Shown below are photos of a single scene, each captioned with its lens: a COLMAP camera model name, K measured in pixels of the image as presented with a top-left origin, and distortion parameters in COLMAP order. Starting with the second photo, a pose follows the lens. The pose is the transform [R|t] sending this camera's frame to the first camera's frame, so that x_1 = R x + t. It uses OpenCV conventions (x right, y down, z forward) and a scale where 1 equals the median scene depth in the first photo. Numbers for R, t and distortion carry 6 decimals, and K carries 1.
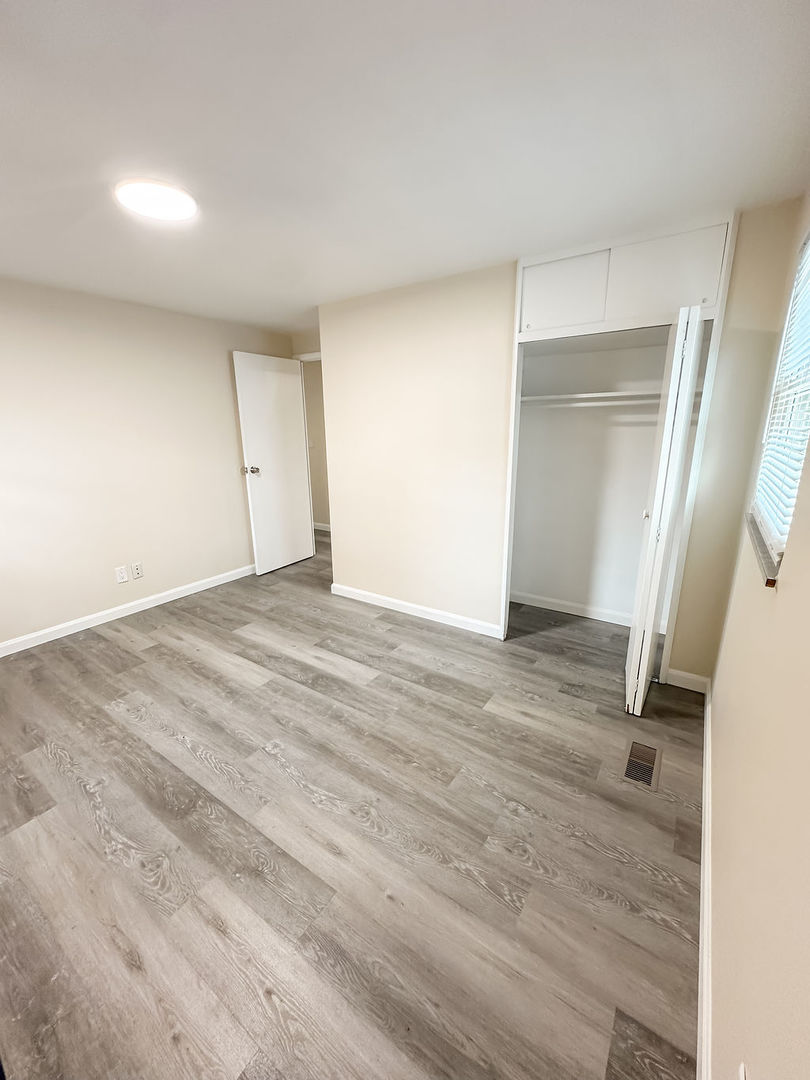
lens RADIAL K [[432.3, 0, 405.0], [0, 432.3, 540.0], [0, 0, 1]] dist [-0.003698, 0.000696]
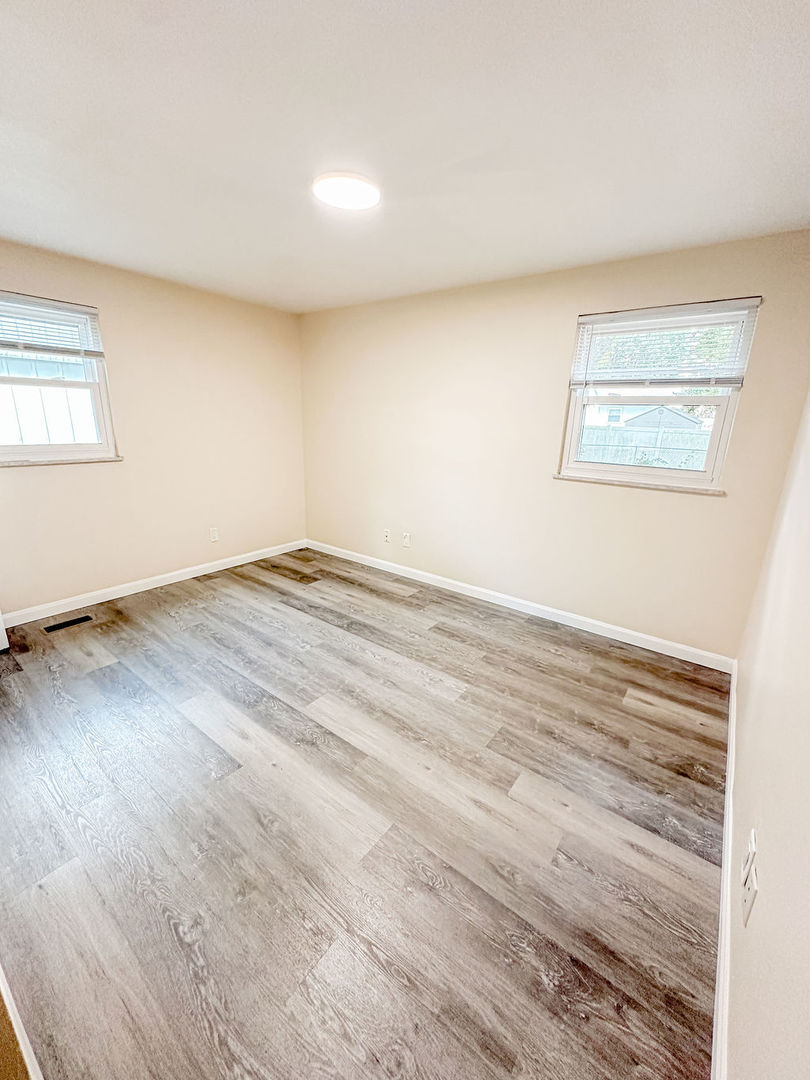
lens RADIAL K [[432.3, 0, 405.0], [0, 432.3, 540.0], [0, 0, 1]] dist [-0.003698, 0.000696]
pose [[-0.998376, -0.032489, 0.046799, -0.611567], [-0.004115, 0.860432, 0.509548, -0.455337], [-0.056822, 0.508528, -0.859169, 1.798279]]
